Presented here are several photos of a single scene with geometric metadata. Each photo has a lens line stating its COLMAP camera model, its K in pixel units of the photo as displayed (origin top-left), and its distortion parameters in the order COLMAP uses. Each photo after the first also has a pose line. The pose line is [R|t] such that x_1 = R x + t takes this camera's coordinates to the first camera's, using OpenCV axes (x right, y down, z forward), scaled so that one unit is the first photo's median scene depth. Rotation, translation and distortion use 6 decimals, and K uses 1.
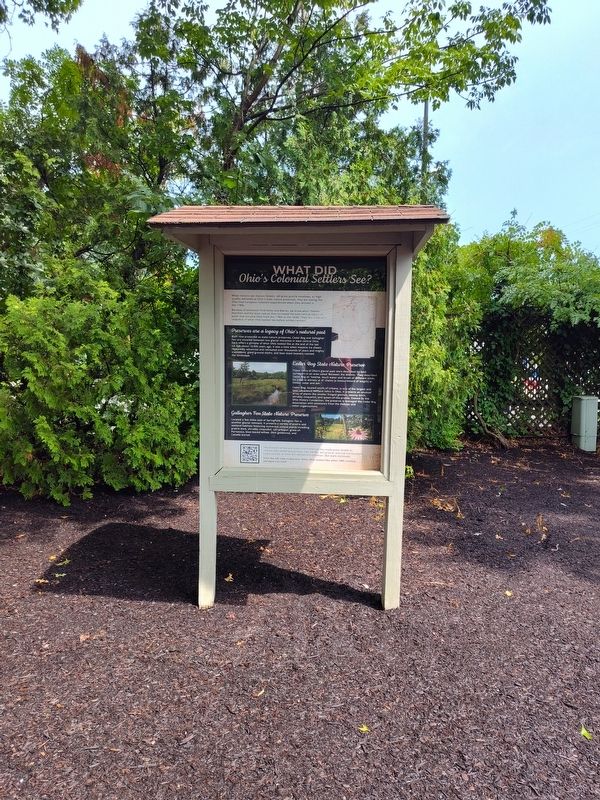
lens RADIAL K [[605.1, 0, 300.0], [0, 605.1, 400.0], [0, 0, 1]] dist [0.033611, -0.003112]
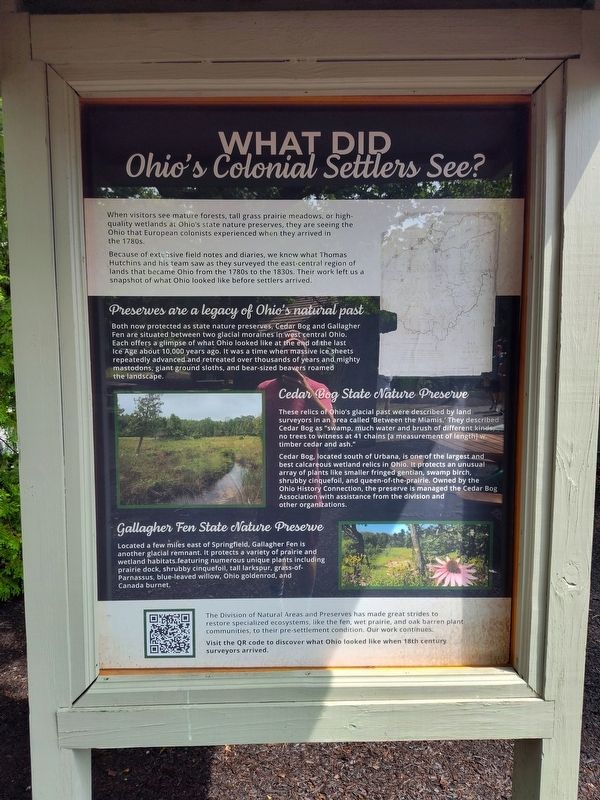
lens RADIAL K [[605.1, 0, 300.0], [0, 605.1, 400.0], [0, 0, 1]] dist [0.033611, -0.003112]
pose [[0.993925, -0.028725, 0.106245, -0.038743], [0.029860, 0.999513, -0.009109, -0.052975], [-0.105932, 0.012226, 0.994298, 0.622273]]
